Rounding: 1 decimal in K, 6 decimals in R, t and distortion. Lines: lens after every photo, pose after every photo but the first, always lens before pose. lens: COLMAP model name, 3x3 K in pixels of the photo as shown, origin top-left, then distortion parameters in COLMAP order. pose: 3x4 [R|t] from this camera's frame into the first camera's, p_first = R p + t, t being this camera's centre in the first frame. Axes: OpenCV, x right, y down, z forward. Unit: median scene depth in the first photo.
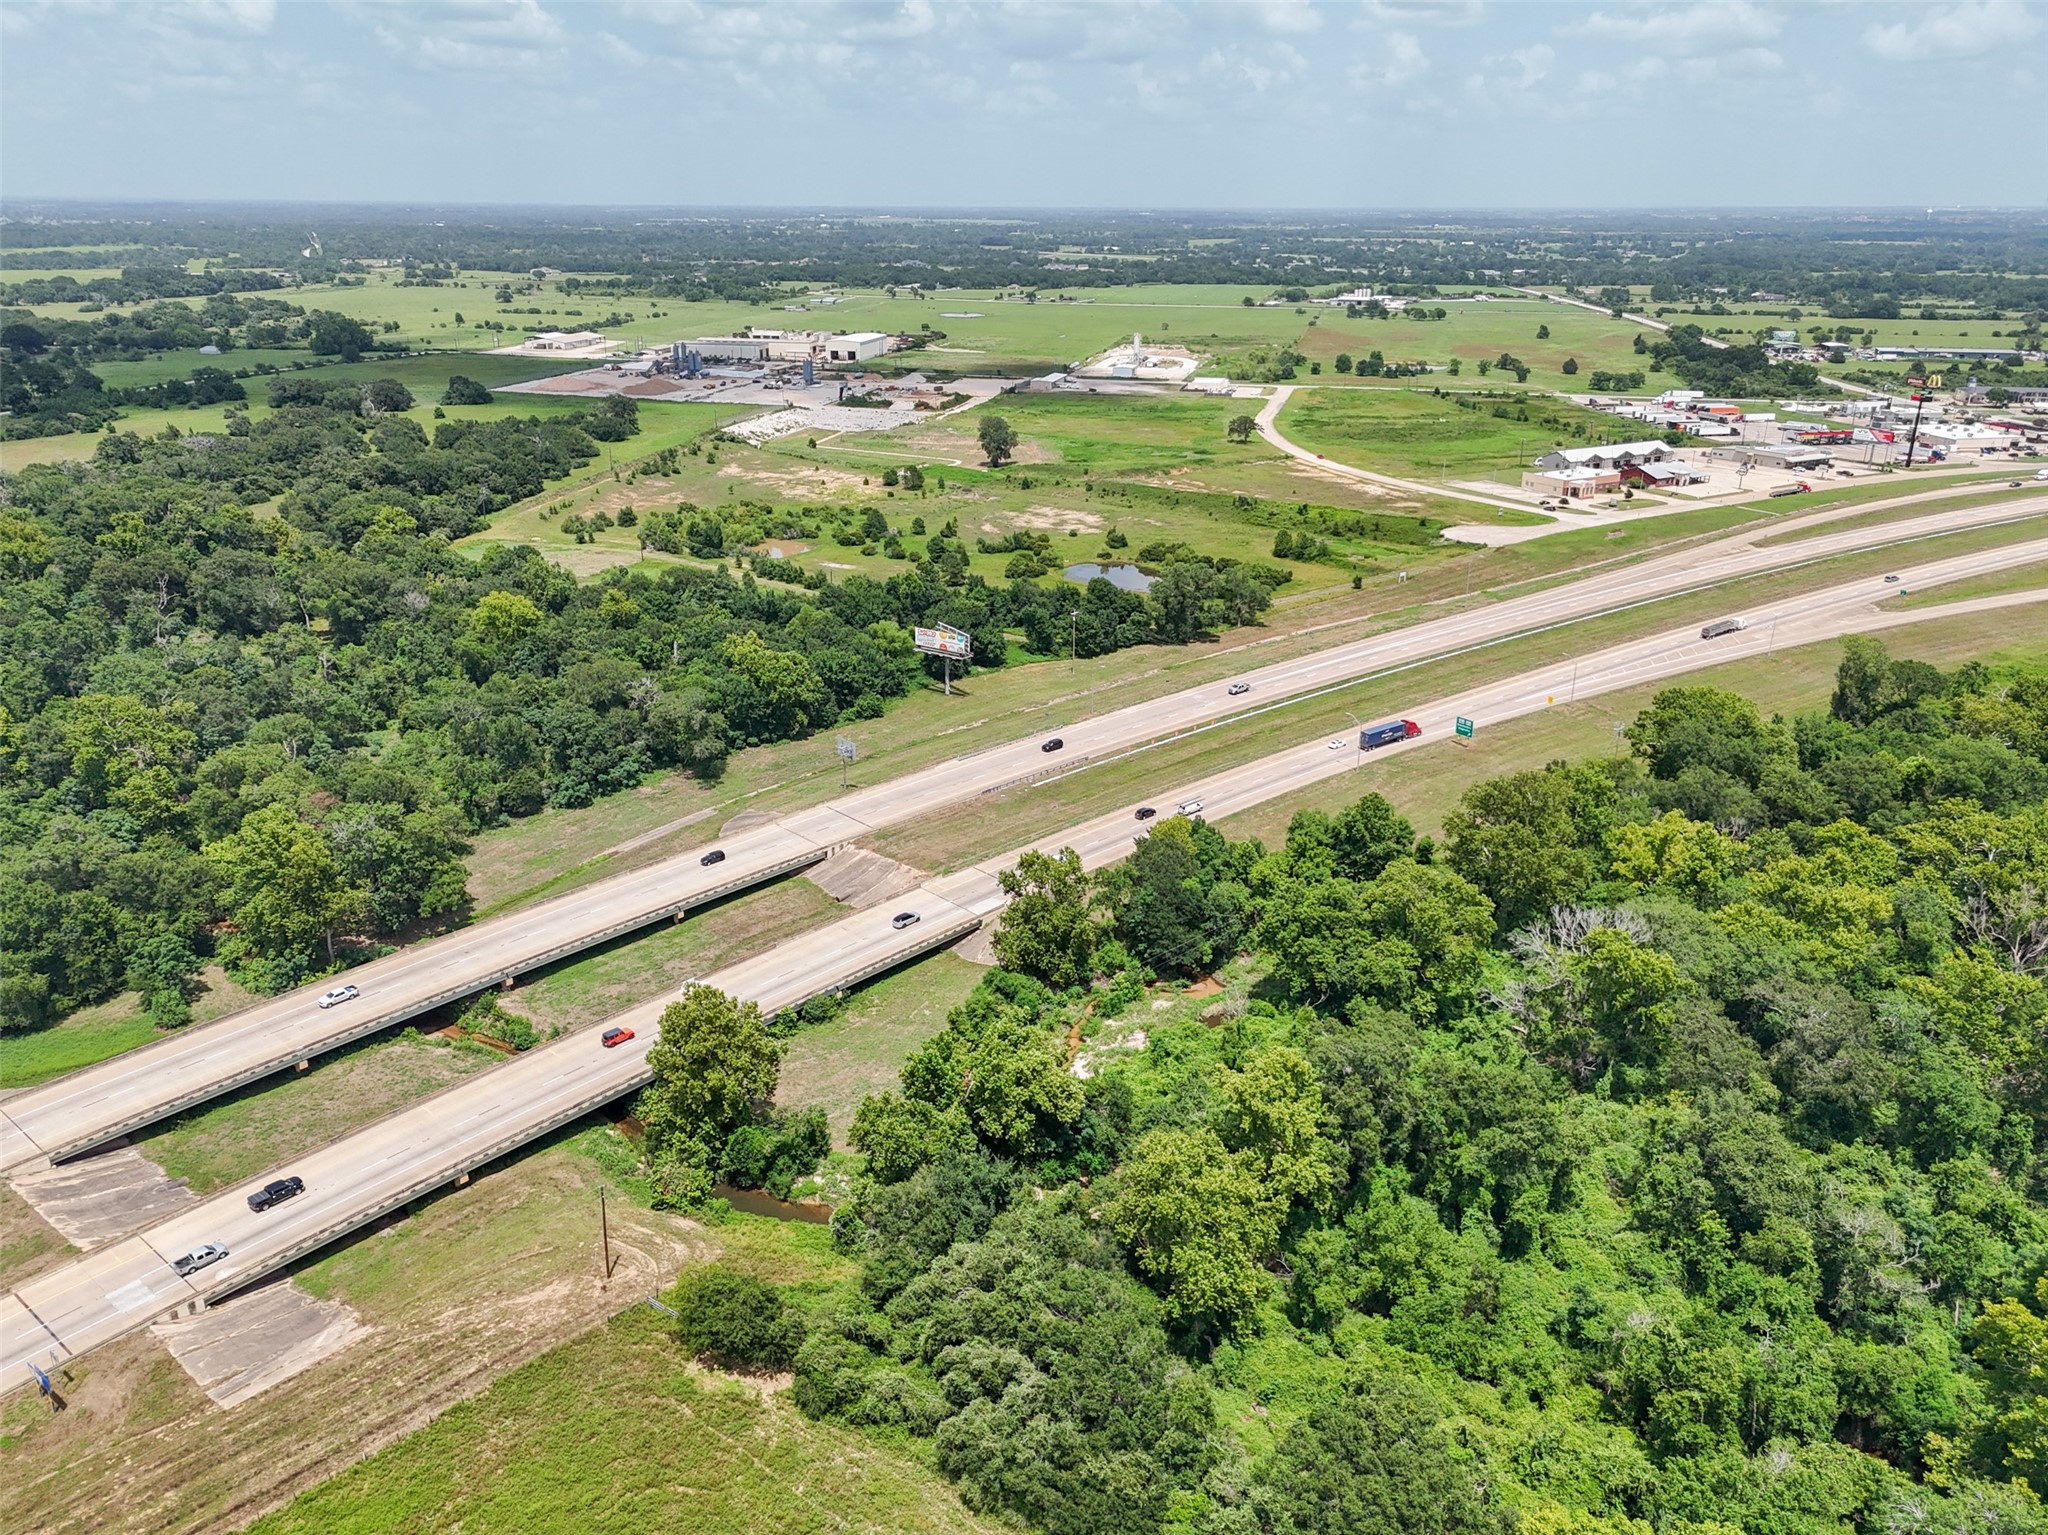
lens RADIAL K [[1513.3, 0, 1030.0], [0, 1513.3, 772.8], [0, 0, 1]] dist [0.067963, -0.058207]
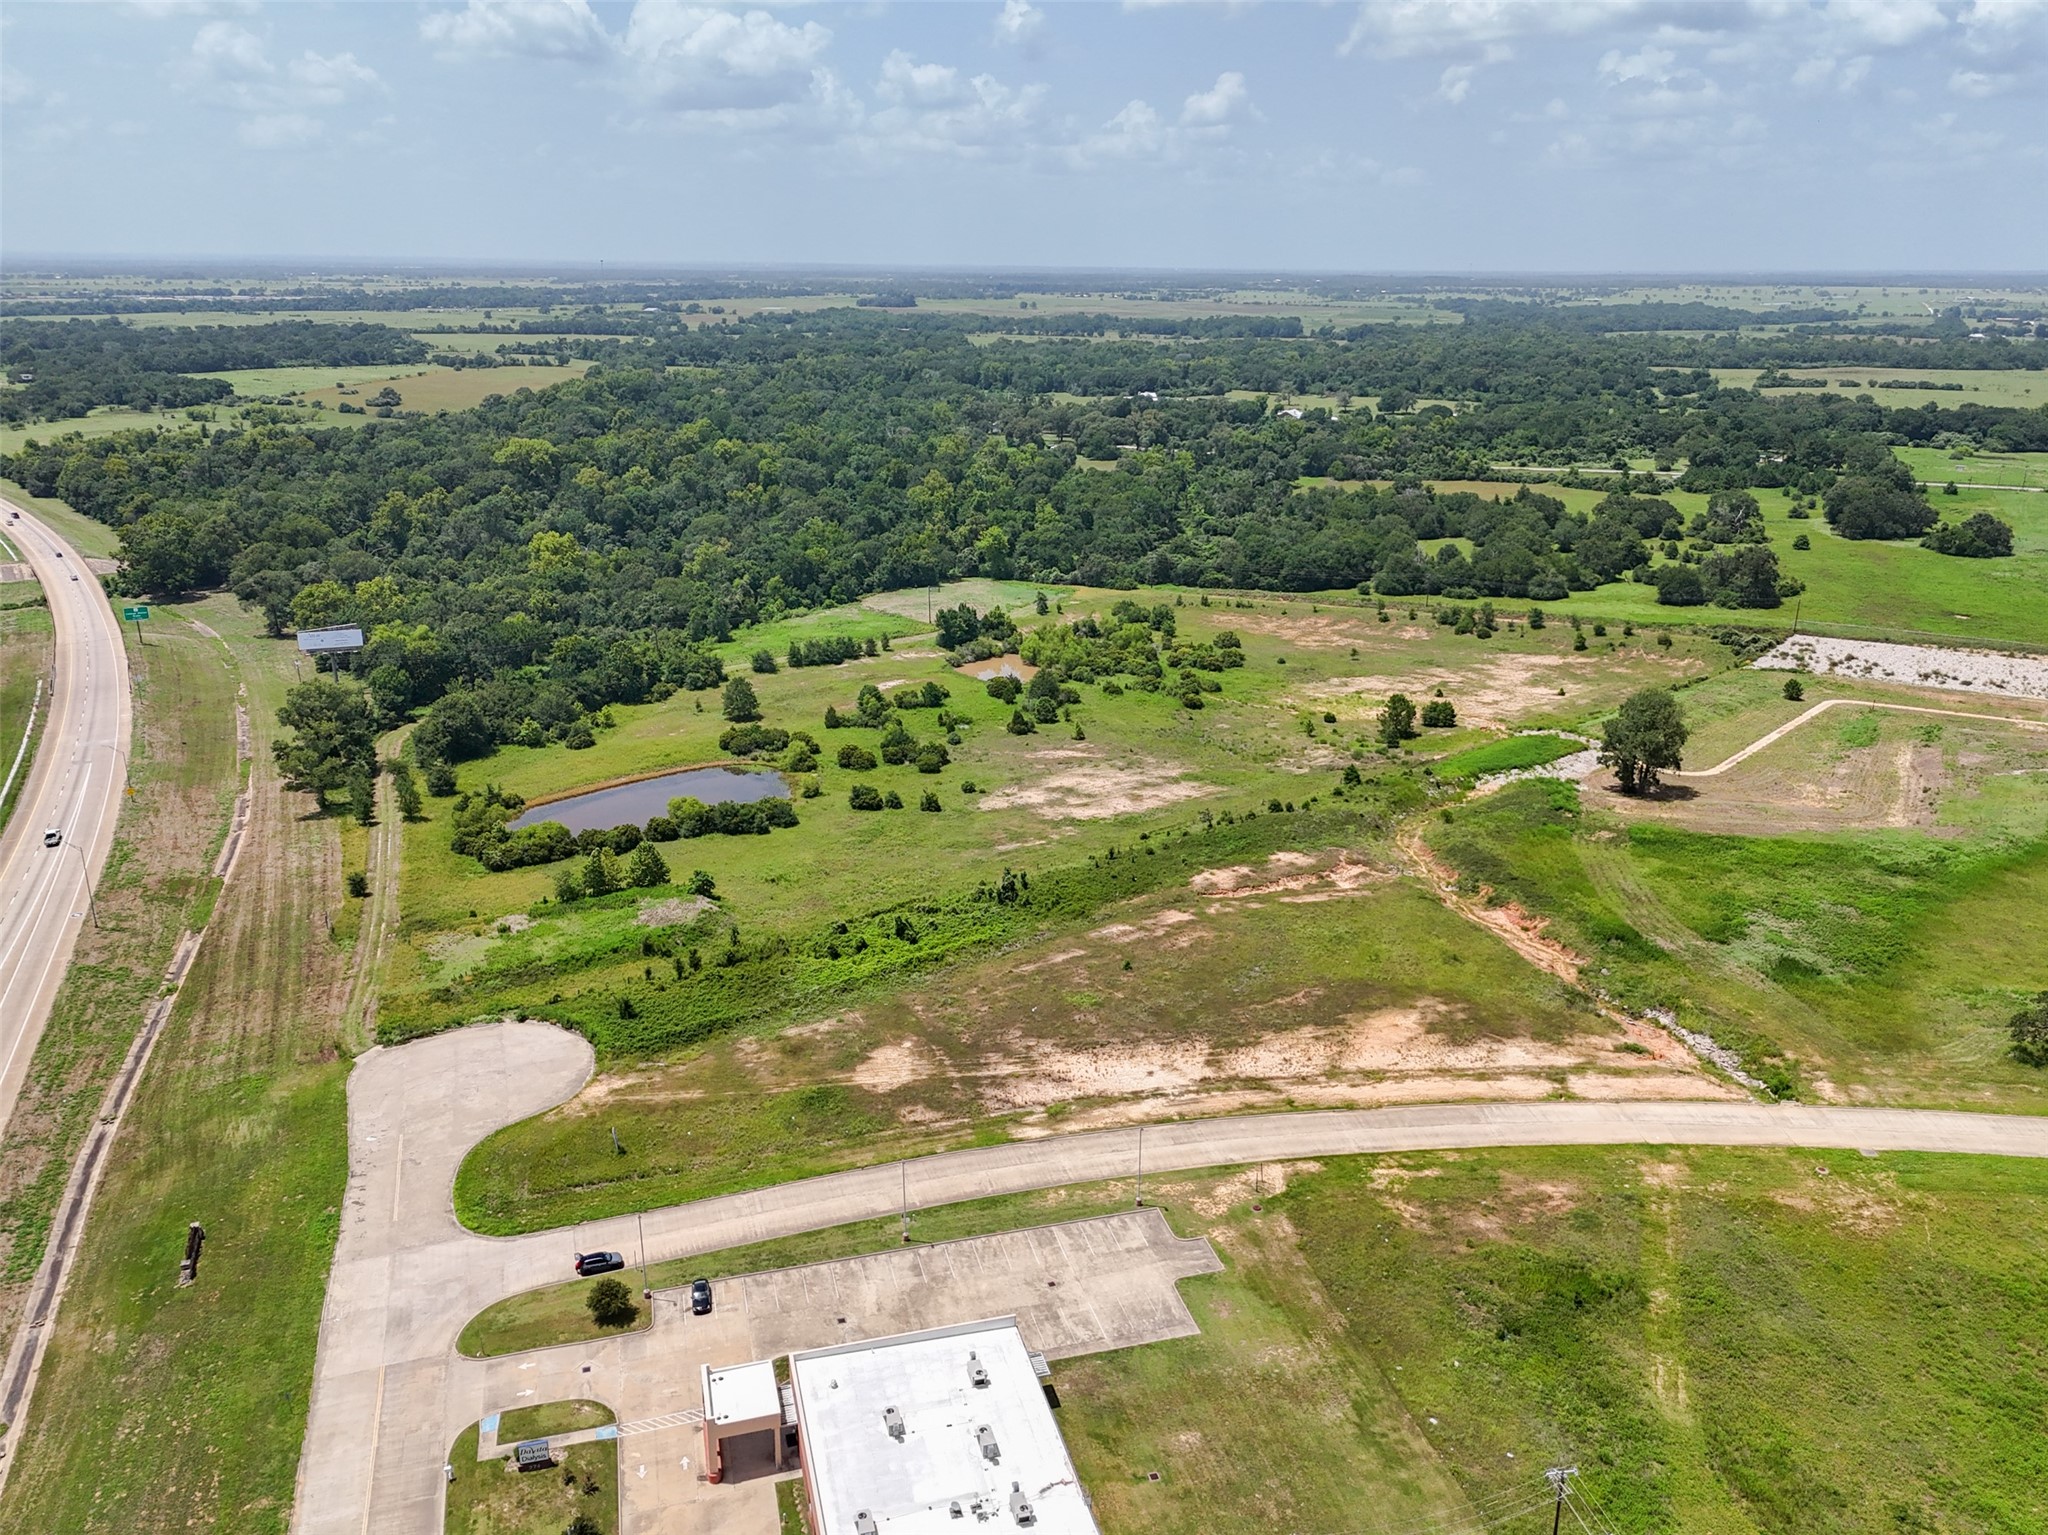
lens RADIAL K [[1506.2, 0, 1029.5], [0, 1506.2, 774.2], [0, 0, 1]] dist [0.068119, -0.058936]
pose [[-0.244937, 0.308697, -0.919082, 0.606354], [-0.346583, 0.857443, 0.380358, -0.424278], [0.905476, 0.411702, -0.103030, 1.155032]]
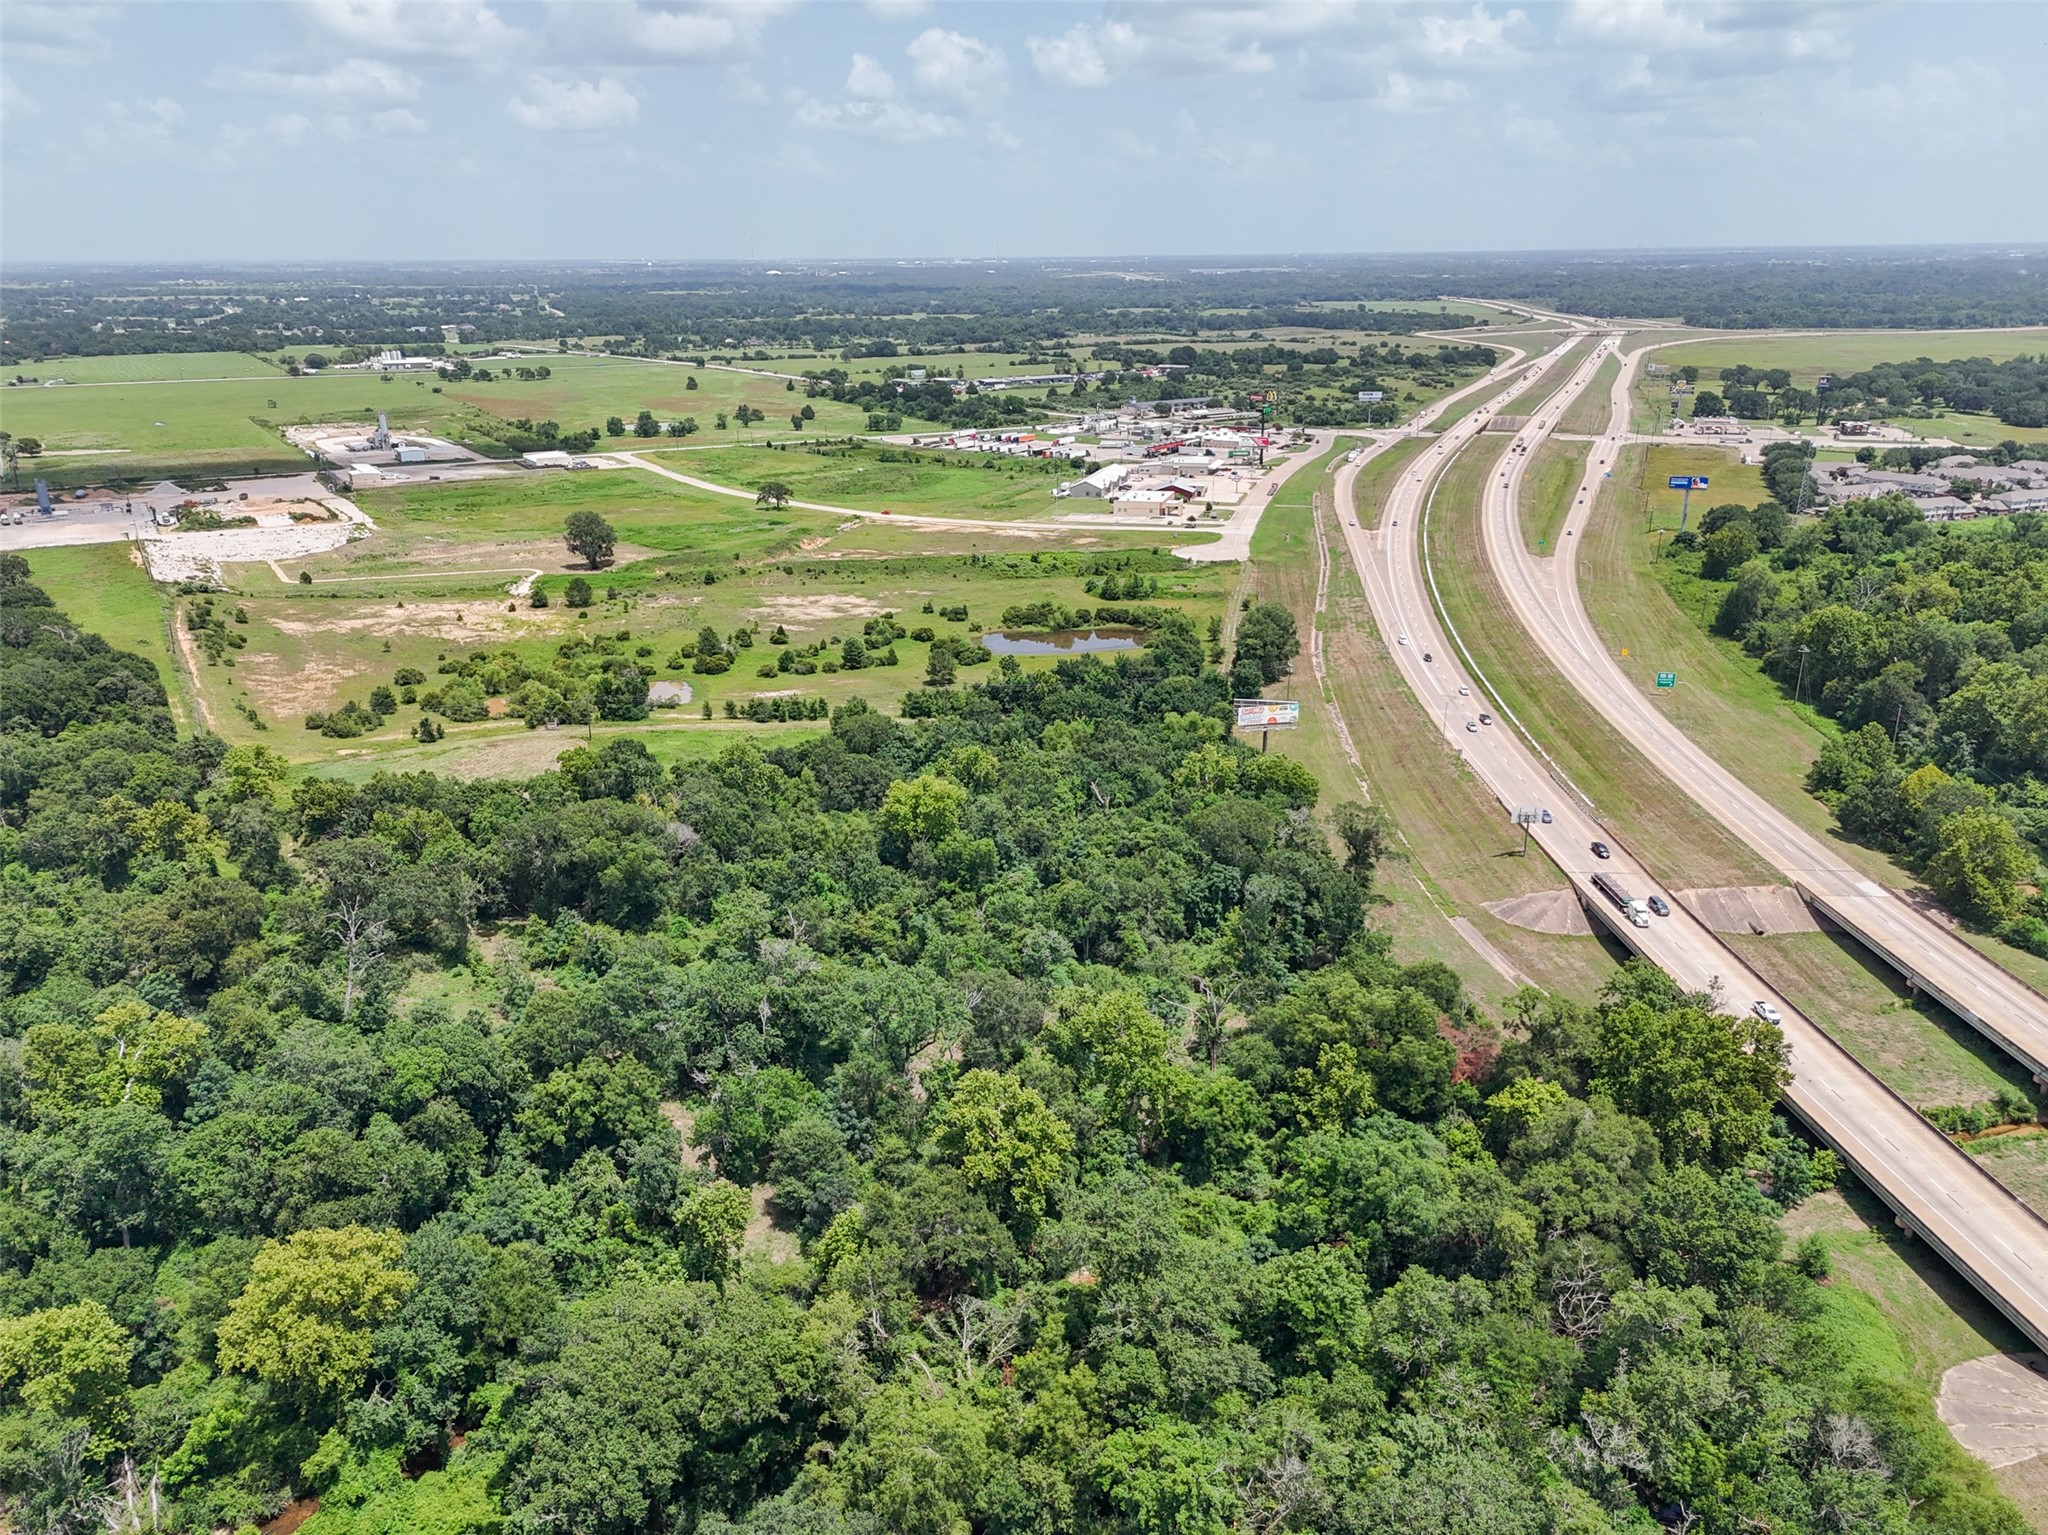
lens RADIAL K [[1506.2, 0, 1029.5], [0, 1506.2, 774.2], [0, 0, 1]] dist [0.068119, -0.058936]
pose [[0.704596, -0.241379, 0.667293, -0.598739], [0.259256, 0.962926, 0.074568, -0.117888], [-0.660553, 0.120460, 0.741053, 0.276441]]
